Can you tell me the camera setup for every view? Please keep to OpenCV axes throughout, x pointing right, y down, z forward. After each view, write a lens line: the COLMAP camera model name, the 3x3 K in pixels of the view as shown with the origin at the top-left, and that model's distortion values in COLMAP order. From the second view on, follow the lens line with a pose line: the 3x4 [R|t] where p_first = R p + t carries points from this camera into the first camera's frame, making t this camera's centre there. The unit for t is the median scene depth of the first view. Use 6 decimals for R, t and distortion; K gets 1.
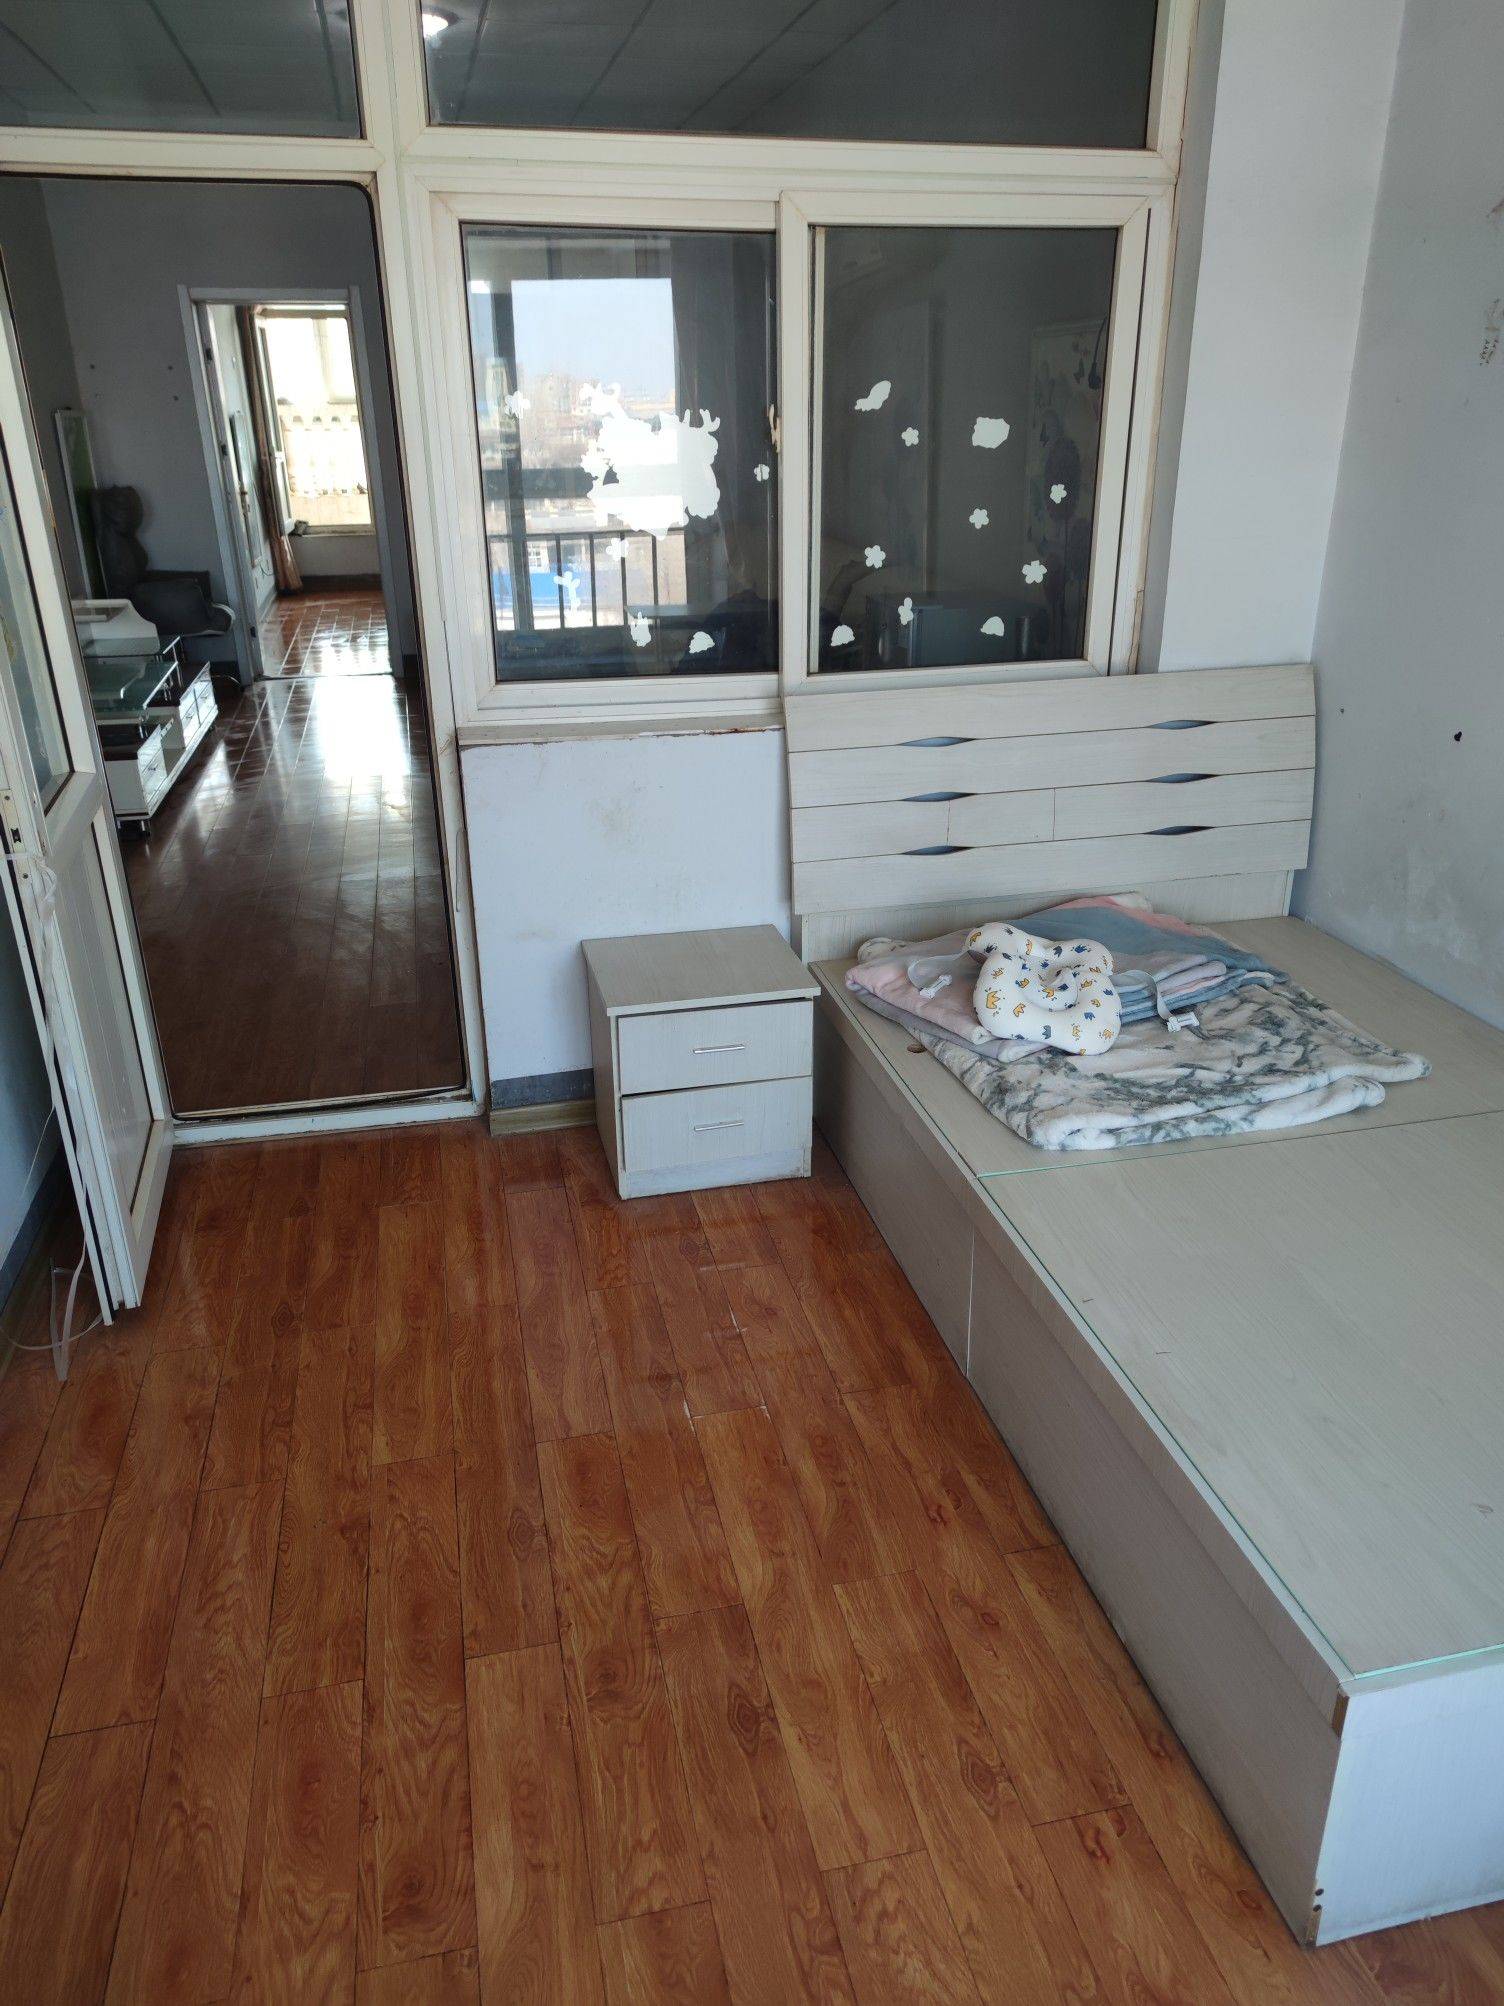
lens RADIAL K [[1414.3, 0, 764.6], [0, 1414.3, 1001.5], [0, 0, 1]] dist [0.000188, -0.003079]
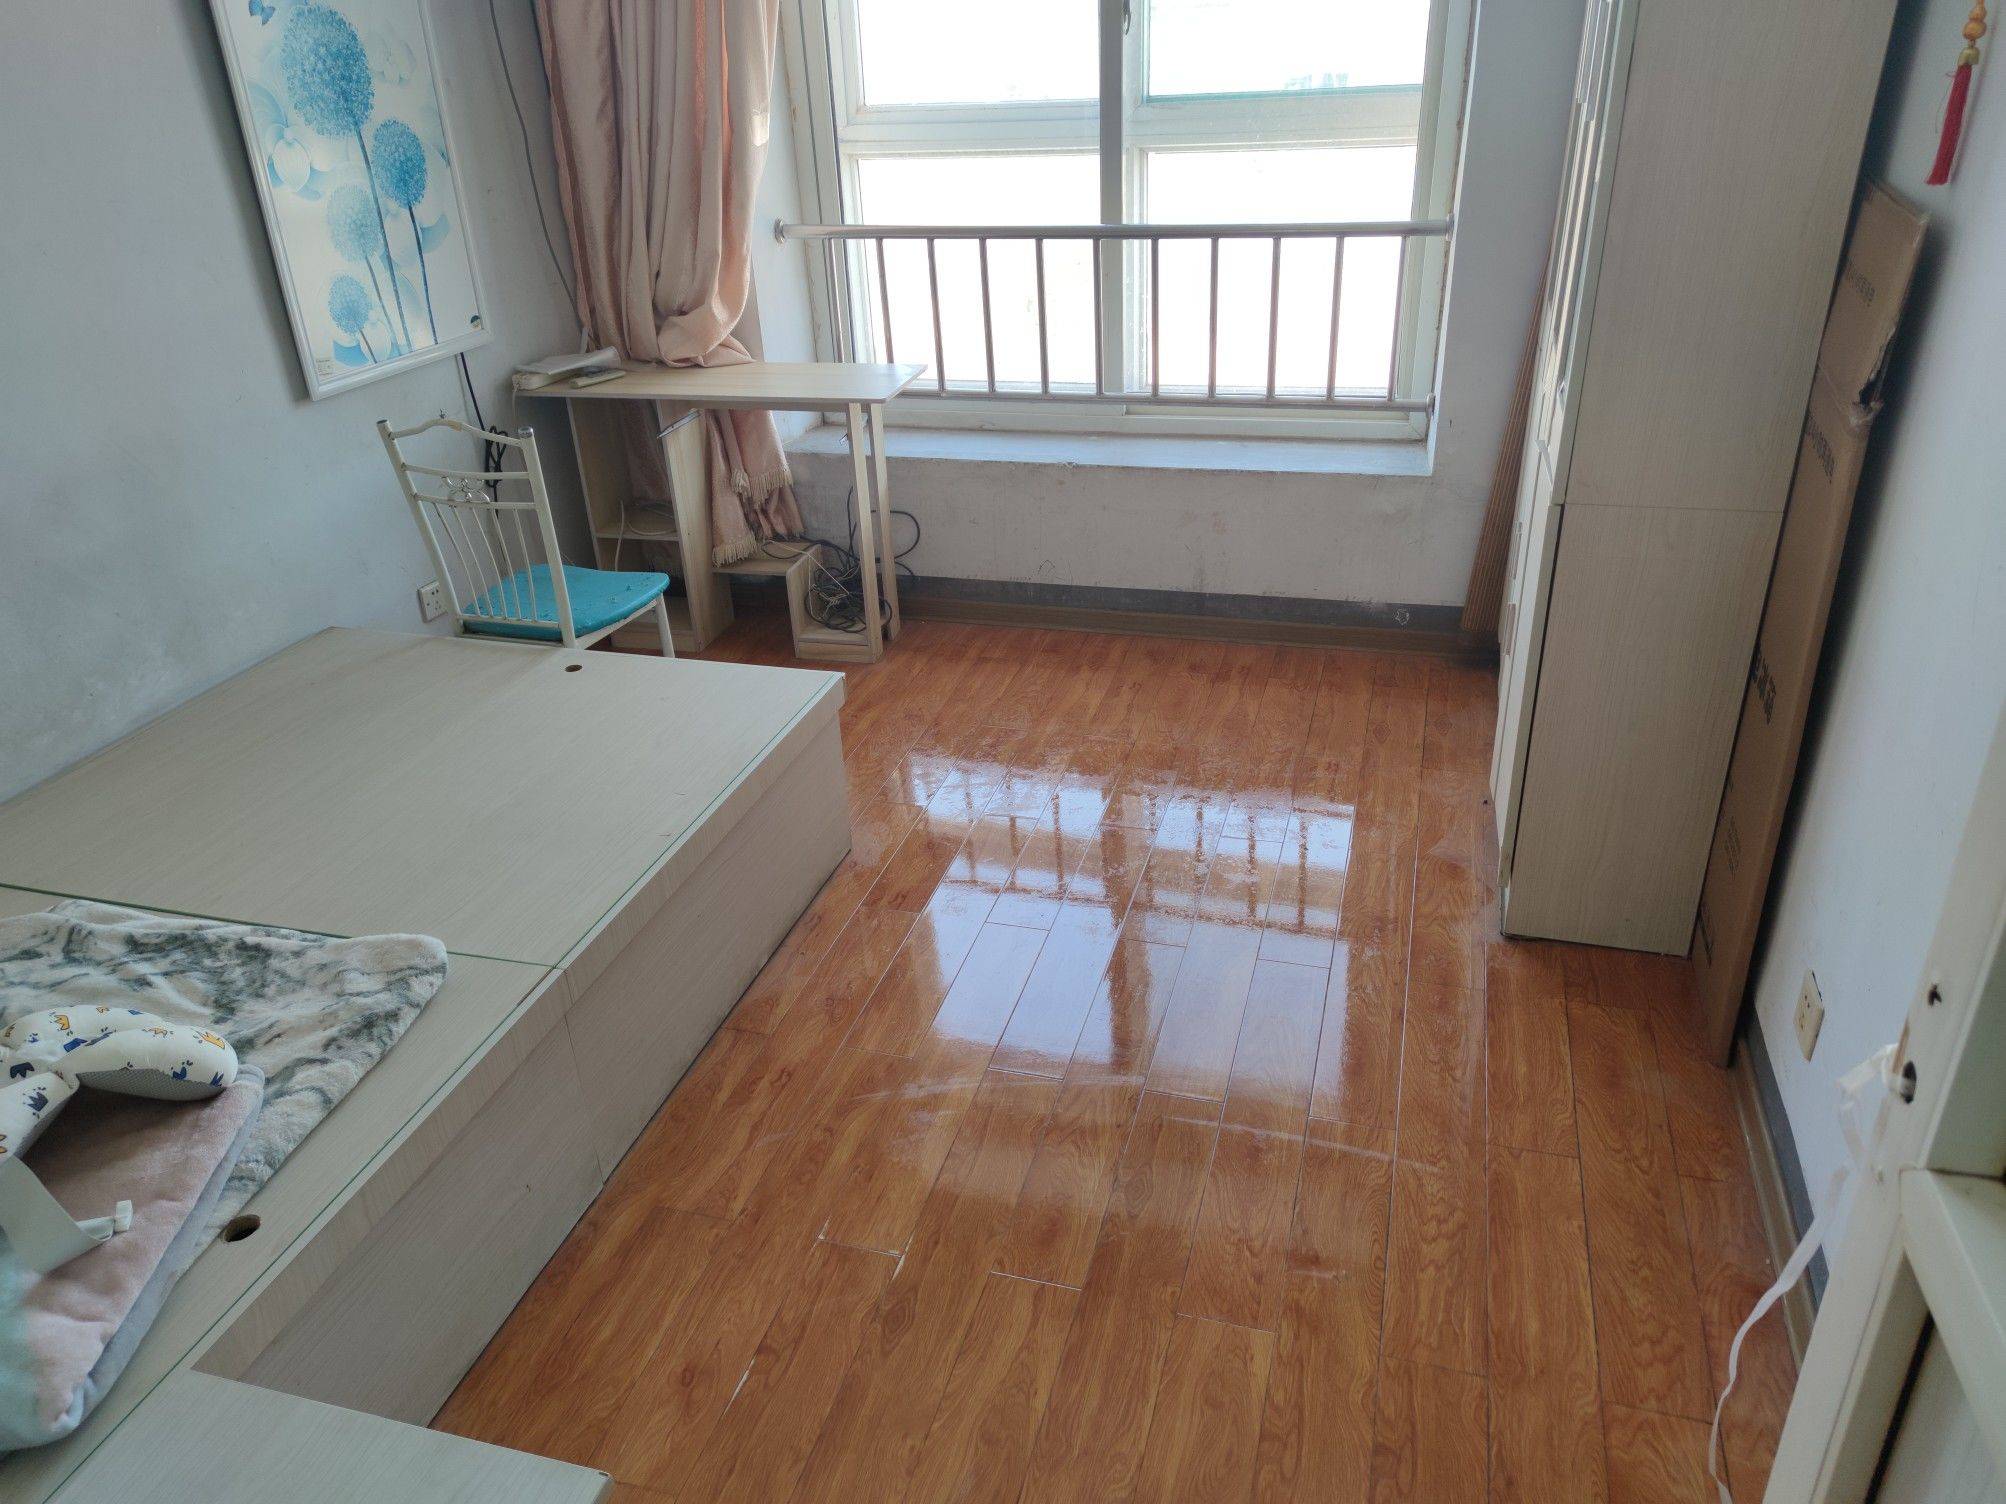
lens RADIAL K [[1414.3, 0, 1016.7], [0, 1414.3, 754.2], [0, 0, 1]] dist [0.000188, -0.003079]
pose [[-0.872232, -0.181241, 0.454271, -0.443208], [0.235852, 0.657814, 0.715300, -0.488575], [-0.428468, 0.731049, -0.531021, 1.215665]]
